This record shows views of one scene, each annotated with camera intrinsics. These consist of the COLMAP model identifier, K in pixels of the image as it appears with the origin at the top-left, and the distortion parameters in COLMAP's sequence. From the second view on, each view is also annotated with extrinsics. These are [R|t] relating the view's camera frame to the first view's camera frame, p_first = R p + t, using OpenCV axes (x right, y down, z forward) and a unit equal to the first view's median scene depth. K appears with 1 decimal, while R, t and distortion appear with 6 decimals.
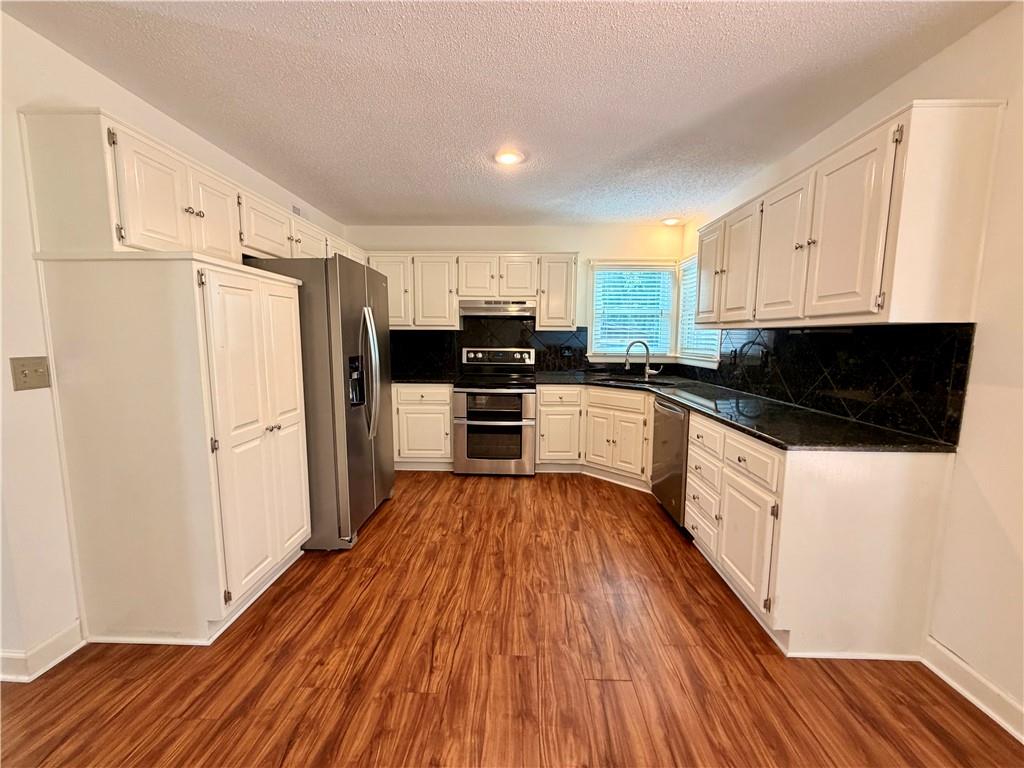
lens RADIAL K [[409.2, 0, 509.7], [0, 409.2, 384.3], [0, 0, 1]] dist [-0.001577, 0.000779]
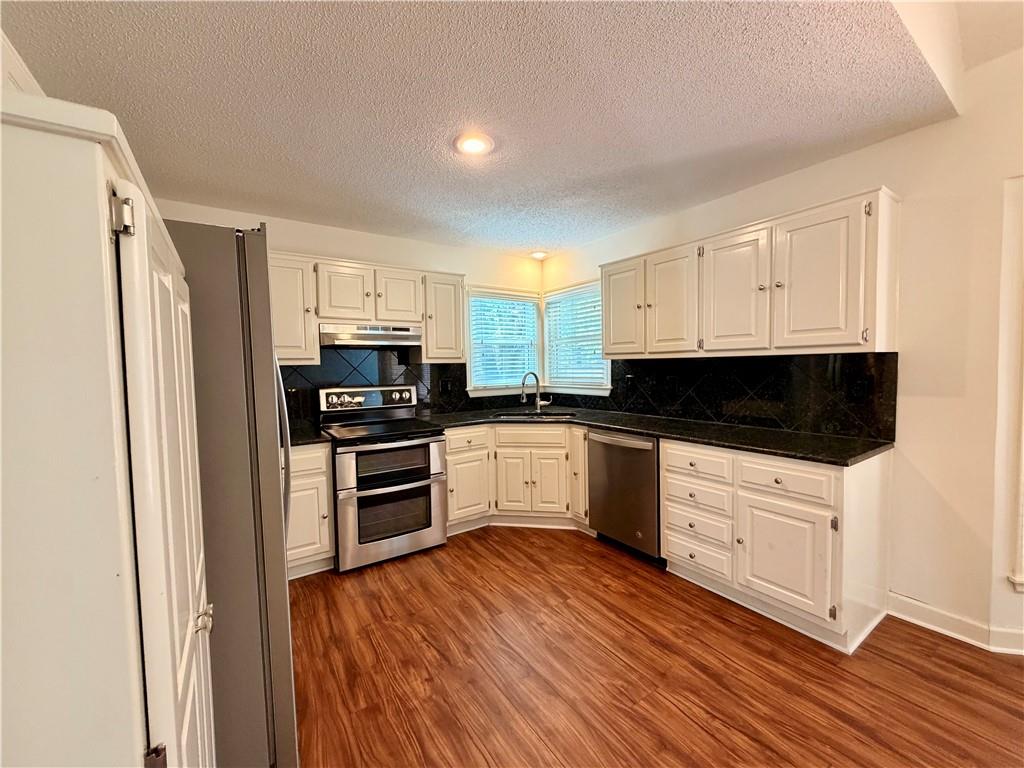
lens RADIAL K [[409.2, 0, 509.7], [0, 409.2, 384.3], [0, 0, 1]] dist [-0.001577, 0.000779]
pose [[0.810794, -0.050833, 0.583121, -0.324140], [0.093109, 0.994738, -0.042747, -0.045579], [-0.577879, 0.088952, 0.811260, 0.280817]]
